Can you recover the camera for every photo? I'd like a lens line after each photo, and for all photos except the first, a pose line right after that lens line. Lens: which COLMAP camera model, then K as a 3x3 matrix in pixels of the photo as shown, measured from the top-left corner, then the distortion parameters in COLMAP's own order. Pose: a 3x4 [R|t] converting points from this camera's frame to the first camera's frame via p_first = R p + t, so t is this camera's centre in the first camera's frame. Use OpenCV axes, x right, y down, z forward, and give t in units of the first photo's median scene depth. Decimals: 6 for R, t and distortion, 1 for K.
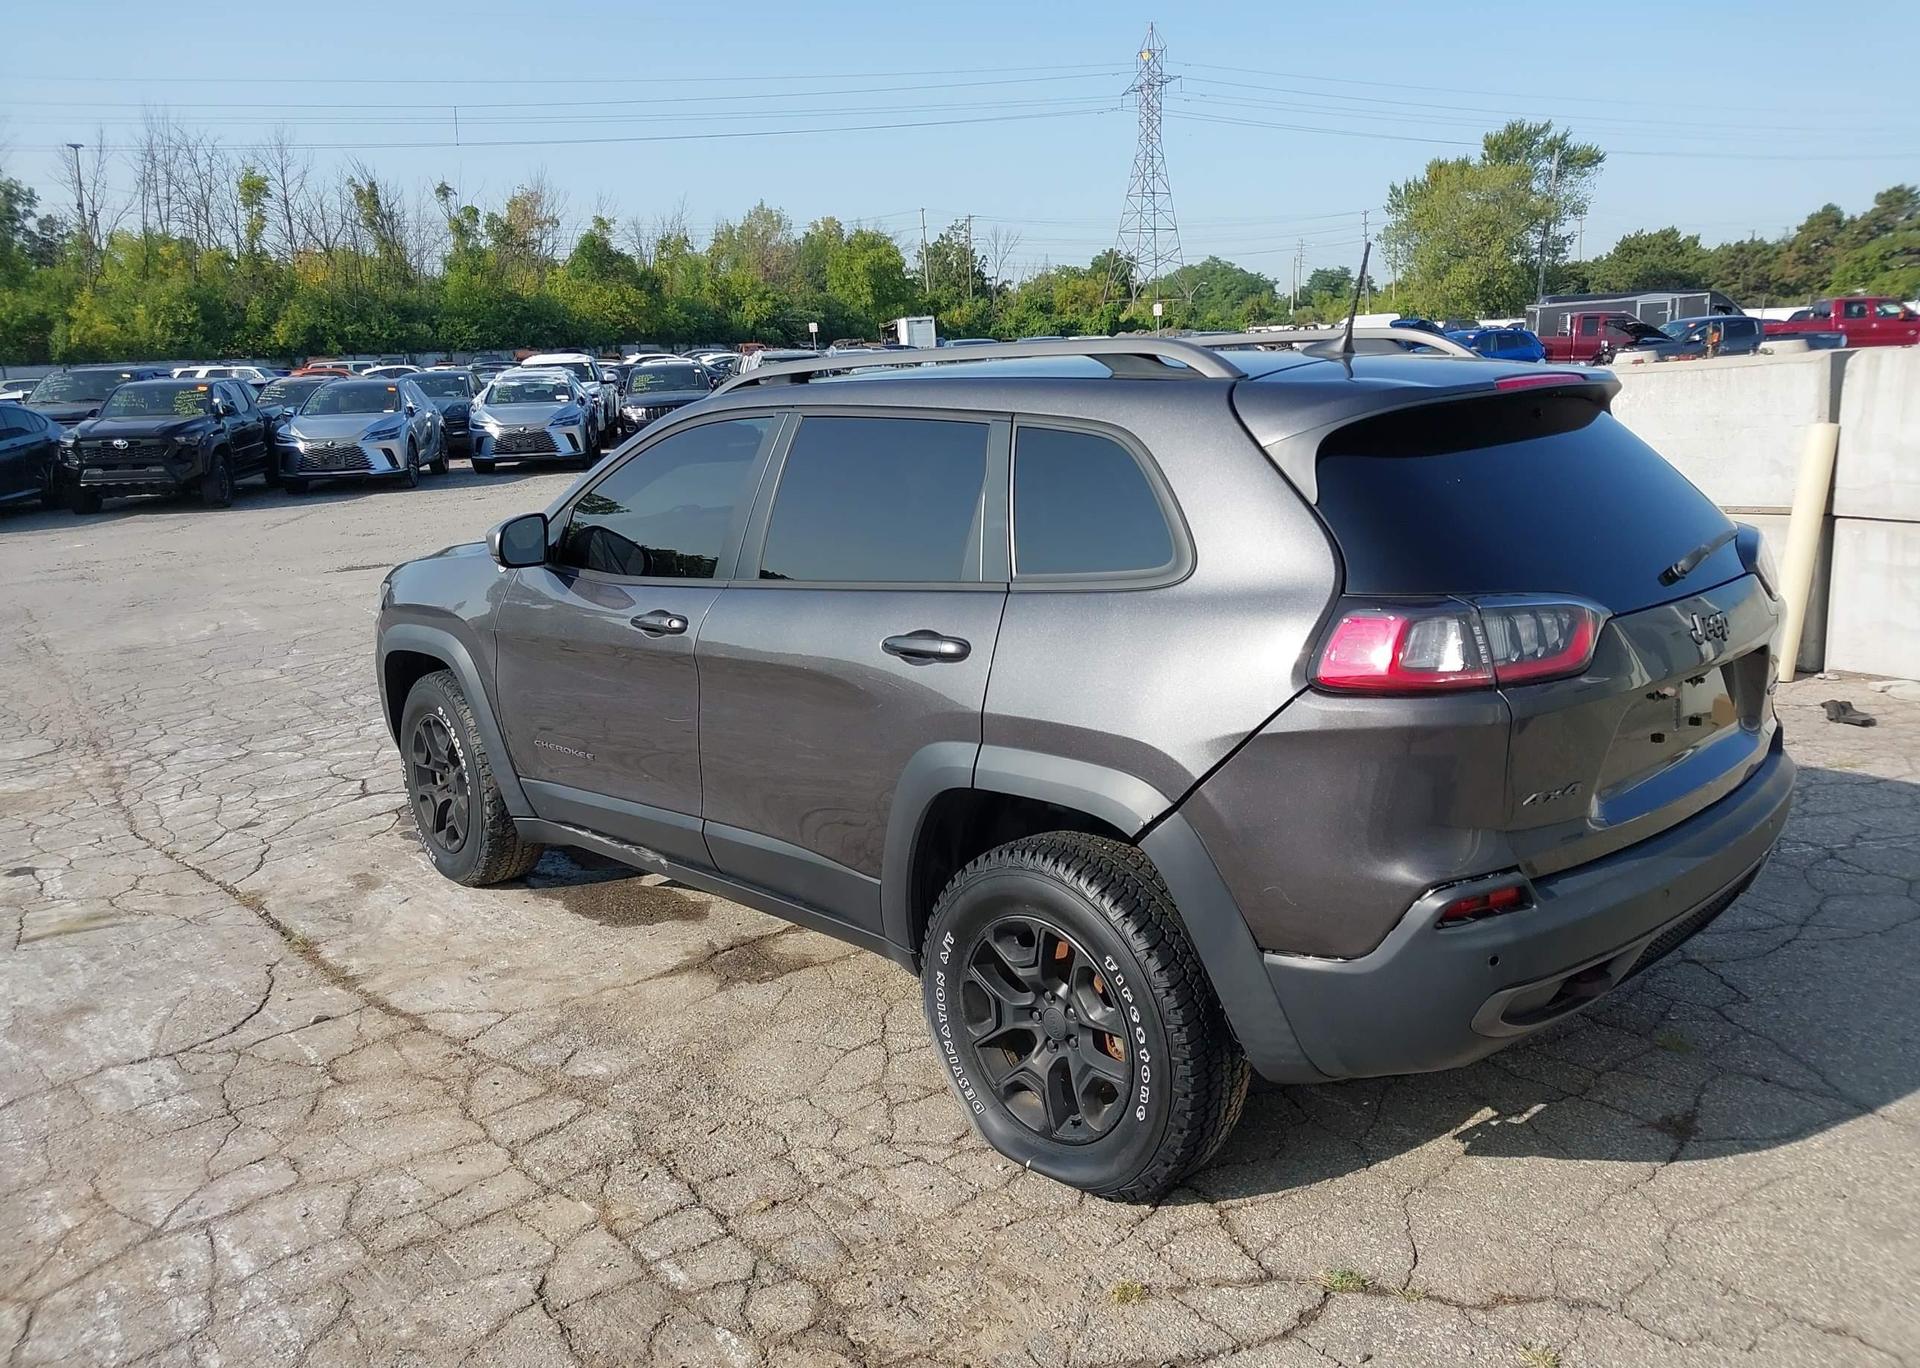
lens RADIAL K [[1473.6, 0, 974.3], [0, 1473.6, 743.6], [0, 0, 1]] dist [0.027276, -0.030932]
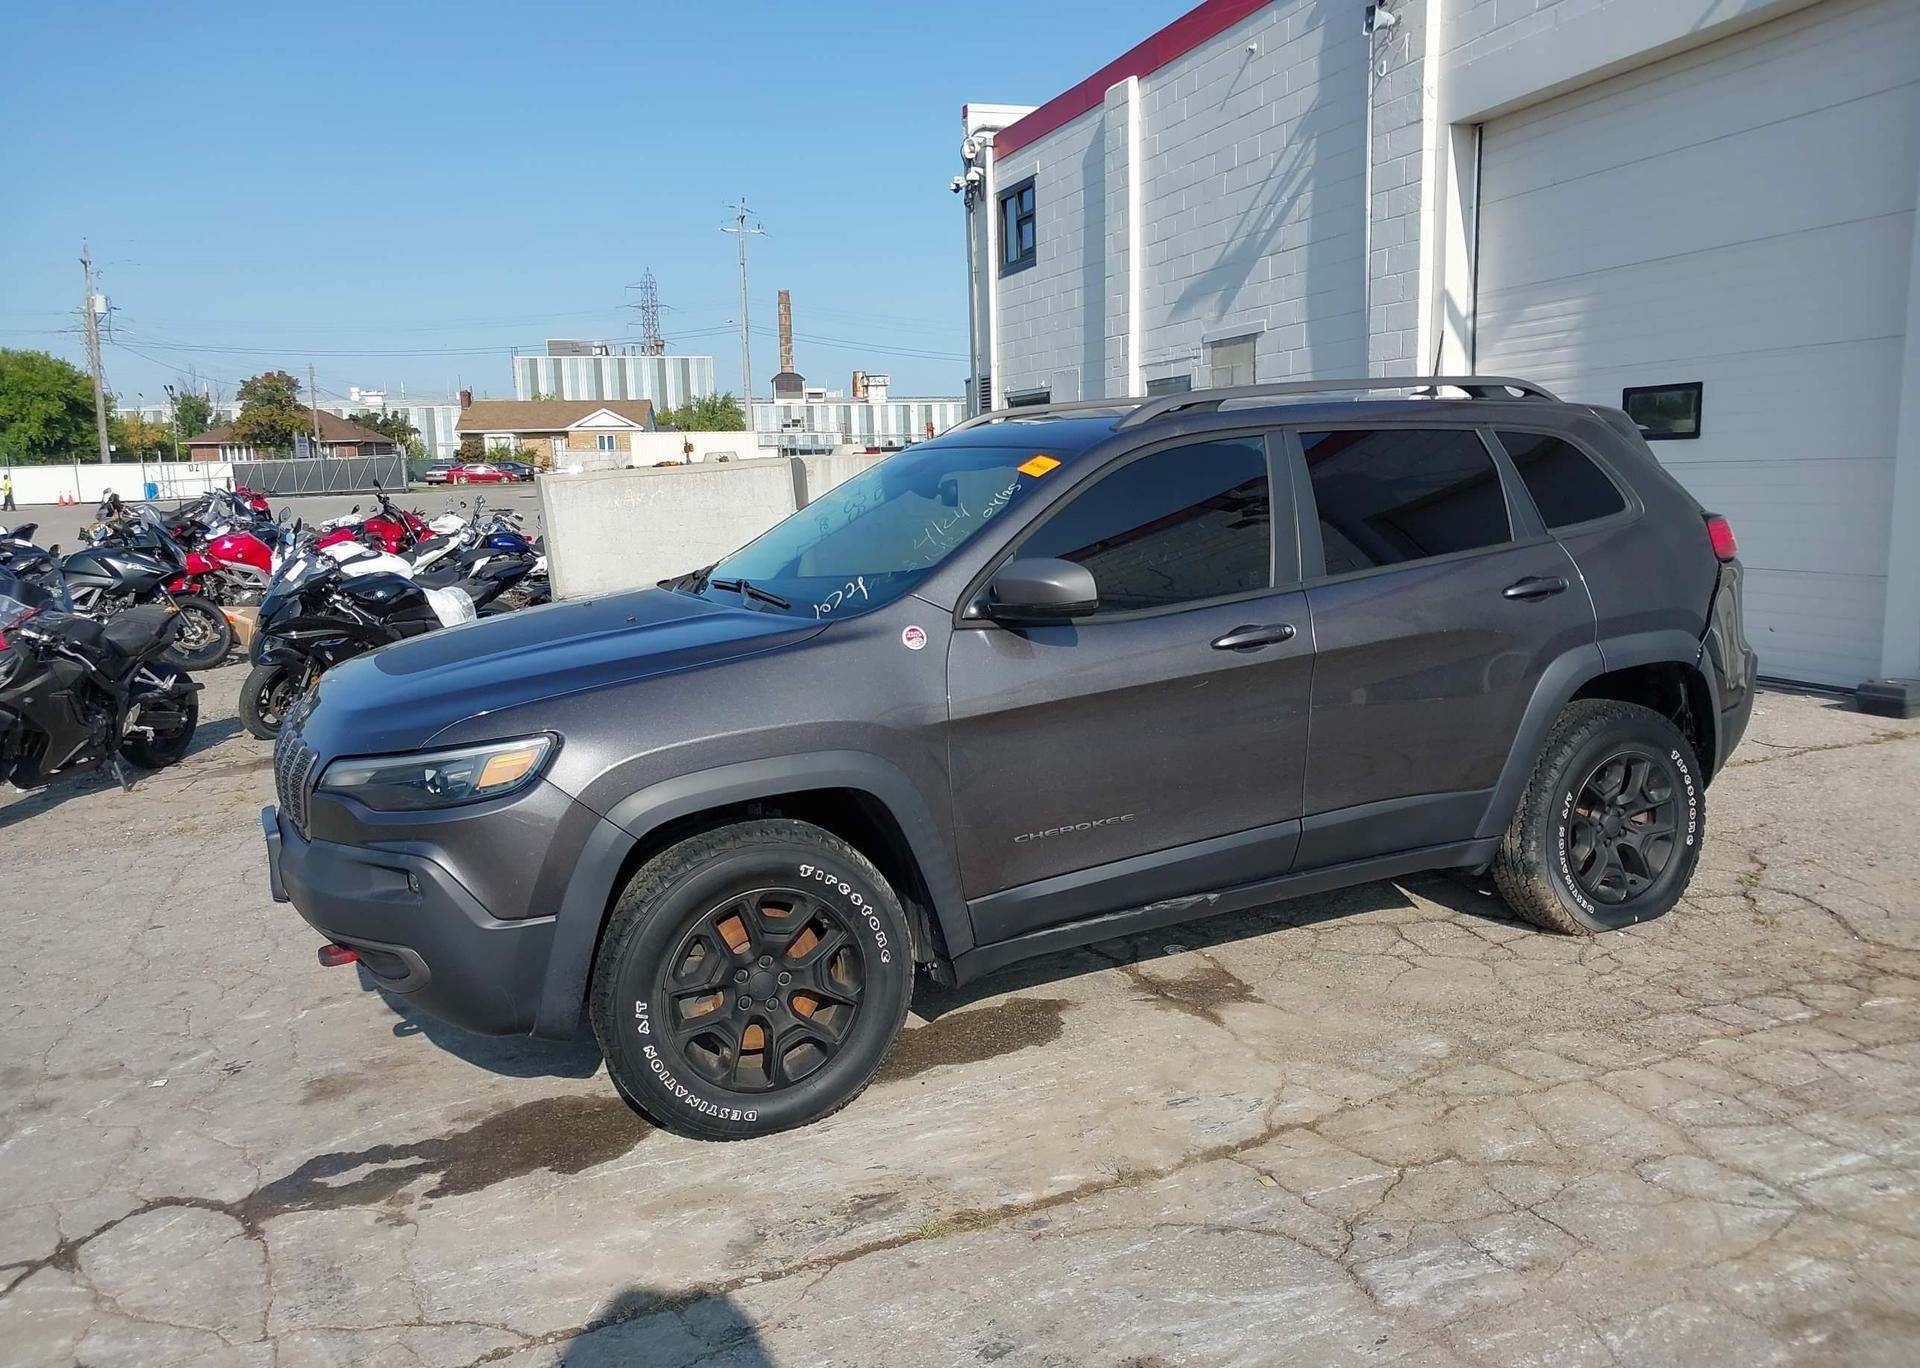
lens RADIAL K [[1473.6, 0, 973.4], [0, 1473.6, 747.0], [0, 0, 1]] dist [0.027276, -0.030932]
pose [[0.305051, -0.162287, 0.938406, -1.263350], [0.265027, 0.960914, 0.080026, -0.145331], [-0.914716, 0.224291, 0.336139, 0.885632]]
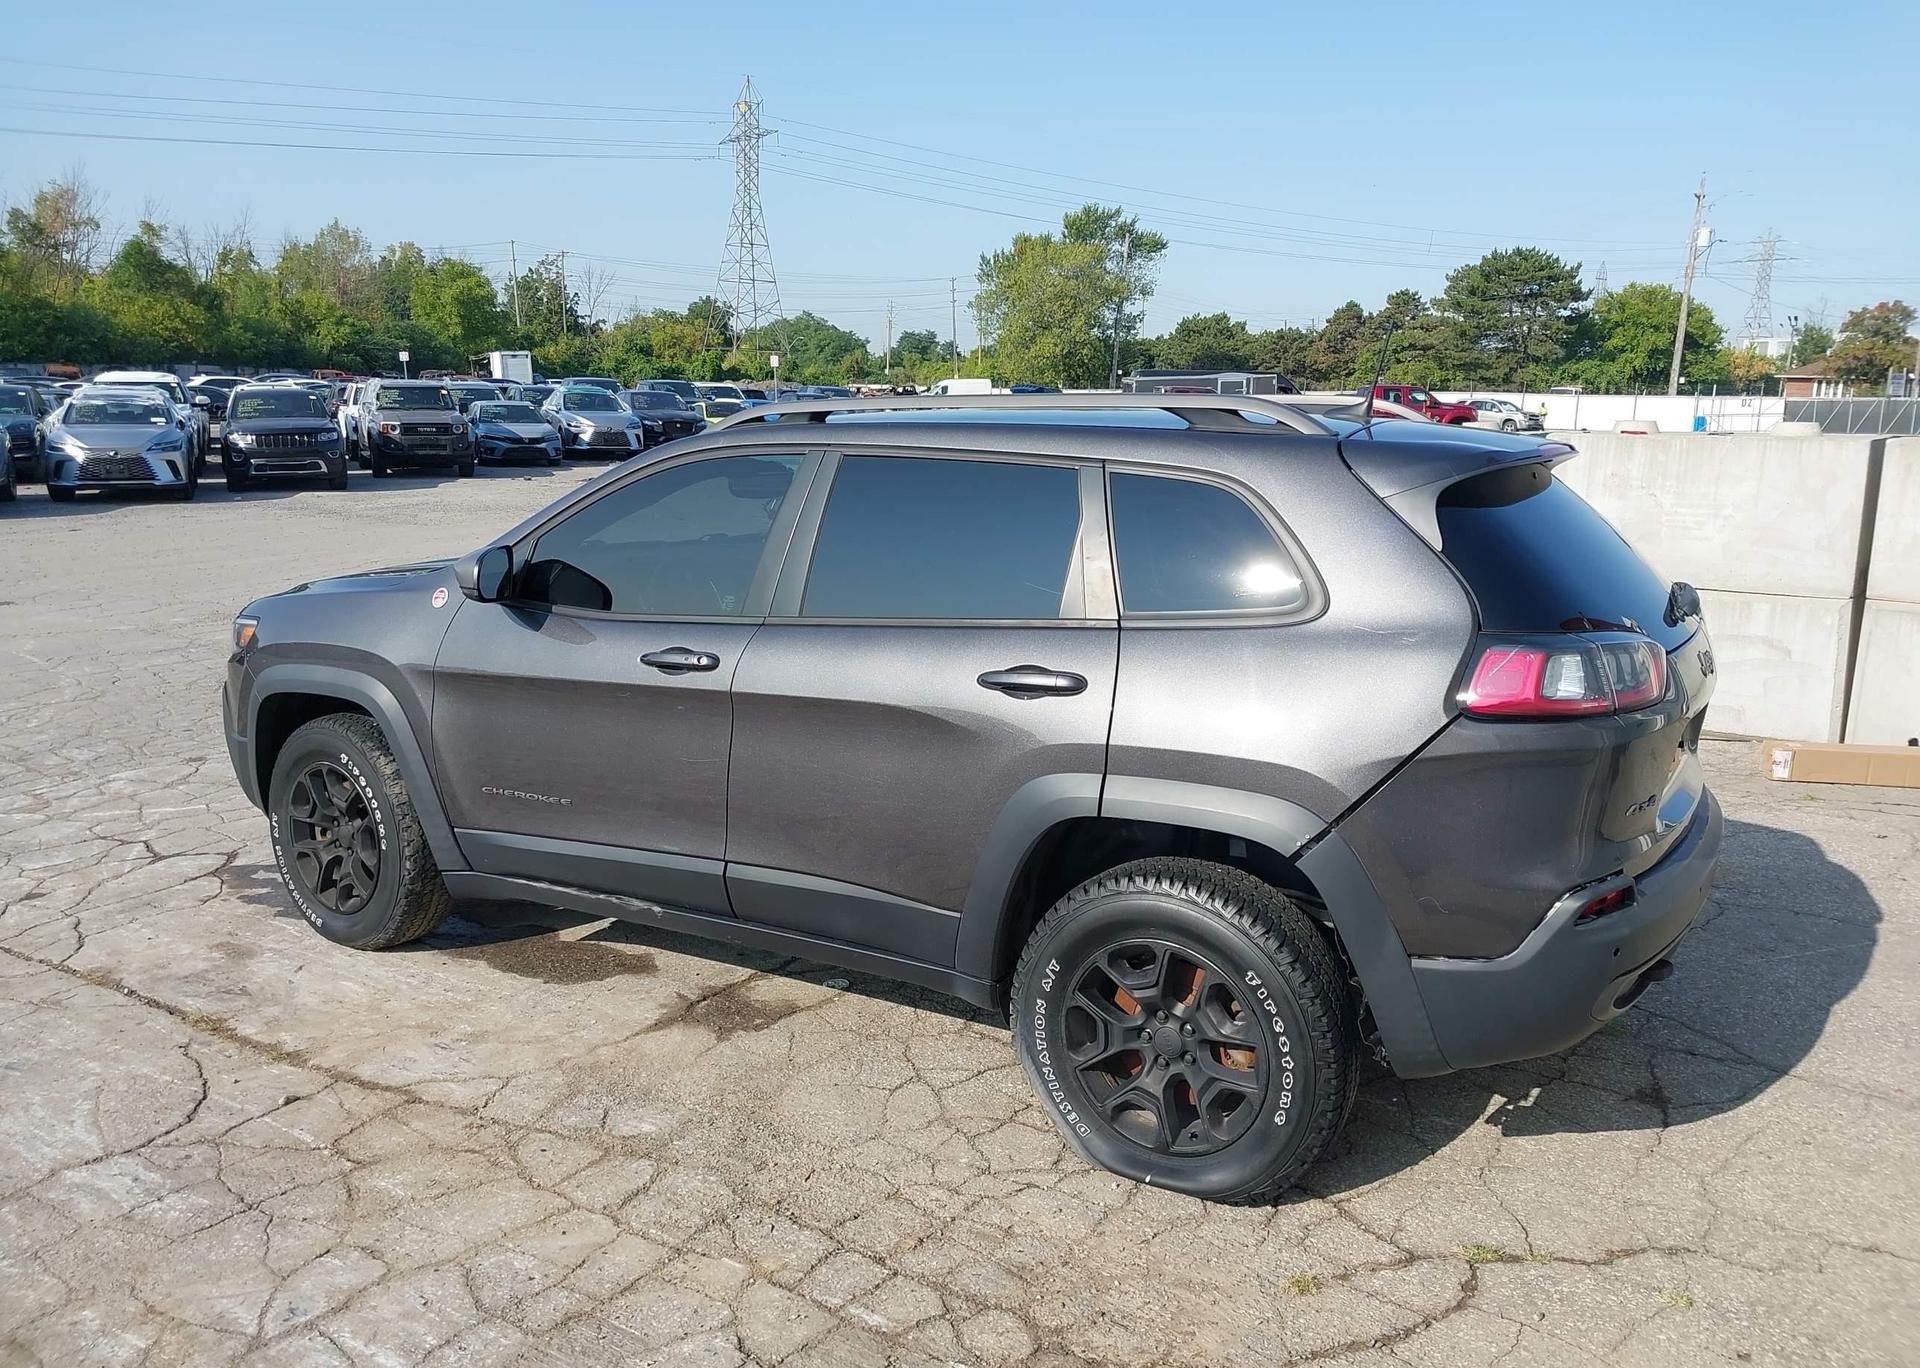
lens RADIAL K [[1473.6, 0, 972.0], [0, 1473.6, 766.4], [0, 0, 1]] dist [0.027276, -0.030932]
pose [[0.964642, -0.016006, 0.263076, -0.292018], [0.020694, 0.999672, -0.015059, 0.005945], [-0.262749, 0.019970, 0.964658, 0.018050]]
